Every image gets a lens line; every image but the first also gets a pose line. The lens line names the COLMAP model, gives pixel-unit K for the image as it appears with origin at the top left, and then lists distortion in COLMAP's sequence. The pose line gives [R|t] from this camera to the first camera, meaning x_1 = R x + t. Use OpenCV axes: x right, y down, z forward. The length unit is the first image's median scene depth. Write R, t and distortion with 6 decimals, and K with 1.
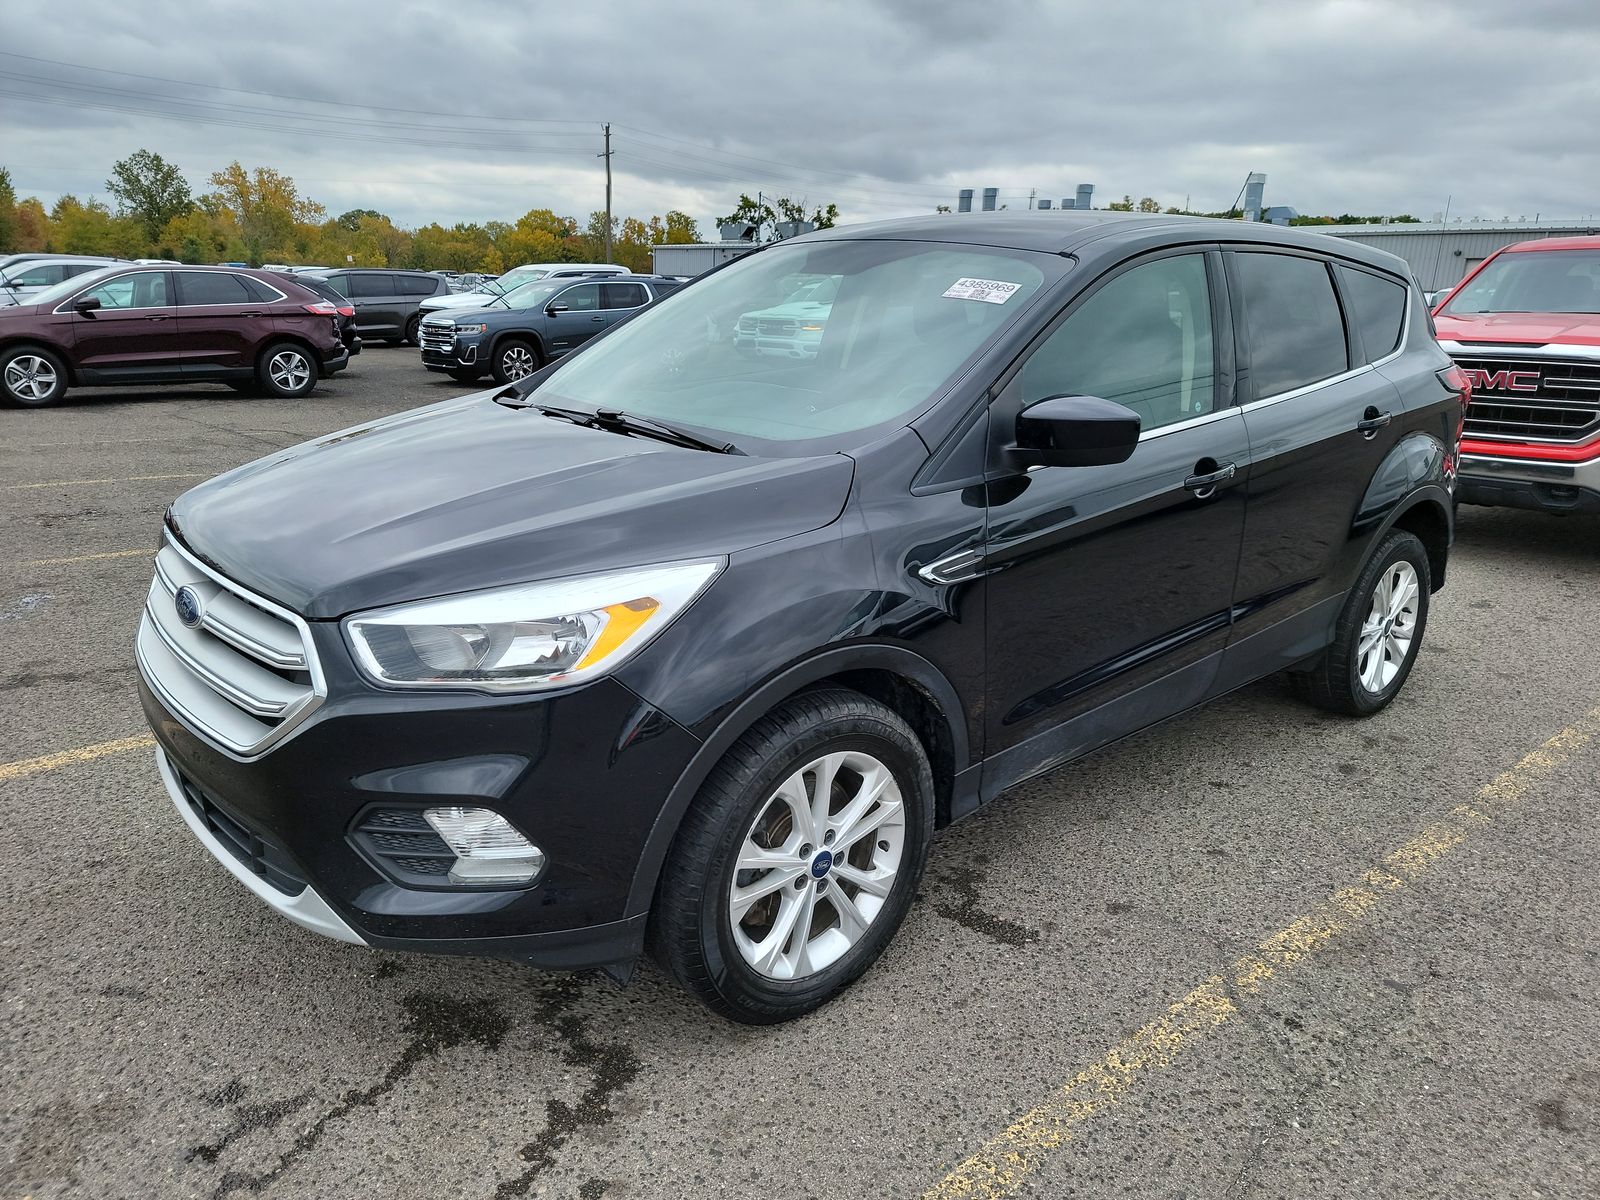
lens RADIAL K [[1137.2, 0, 807.0], [0, 1137.2, 599.9], [0, 0, 1]] dist [0.084165, -0.074544]
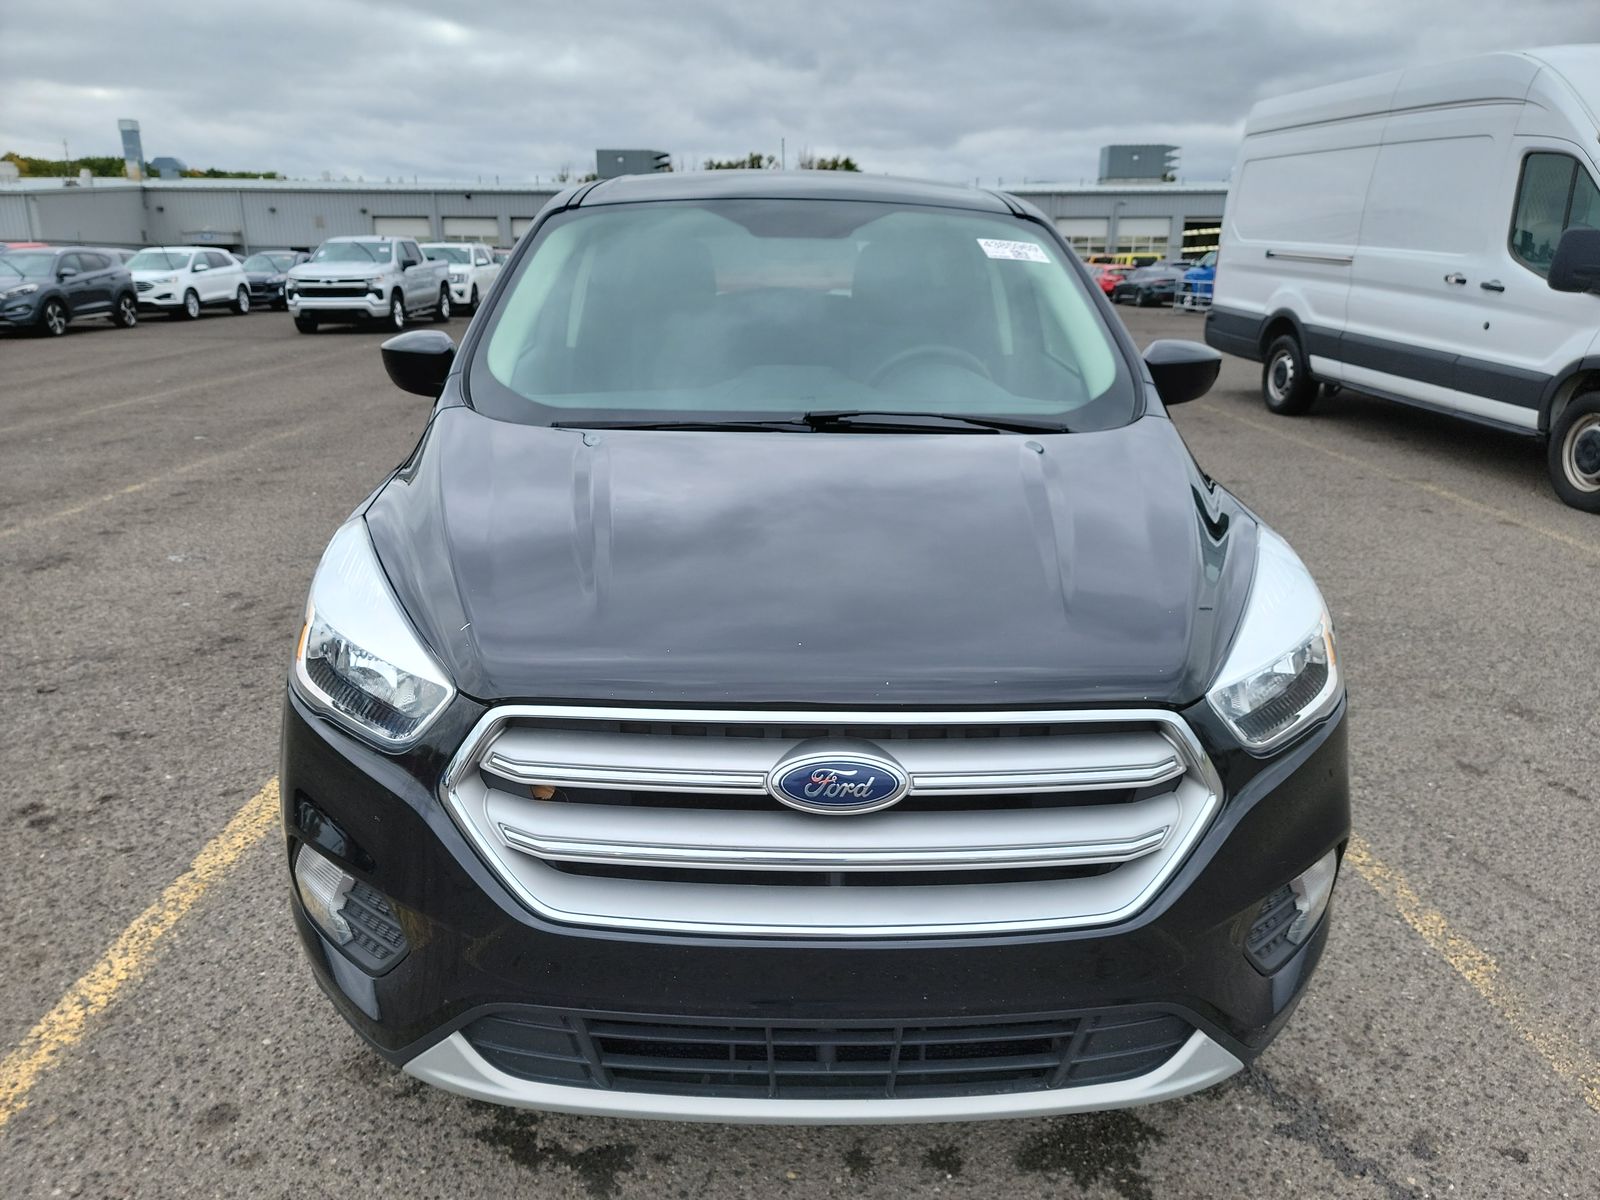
lens RADIAL K [[1137.2, 0, 807.0], [0, 1137.2, 599.9], [0, 0, 1]] dist [0.084165, -0.074544]
pose [[0.638828, -0.247077, 0.728596, -1.050280], [0.221882, 0.965957, 0.133024, -0.195700], [-0.736660, 0.076683, 0.671902, 0.610501]]
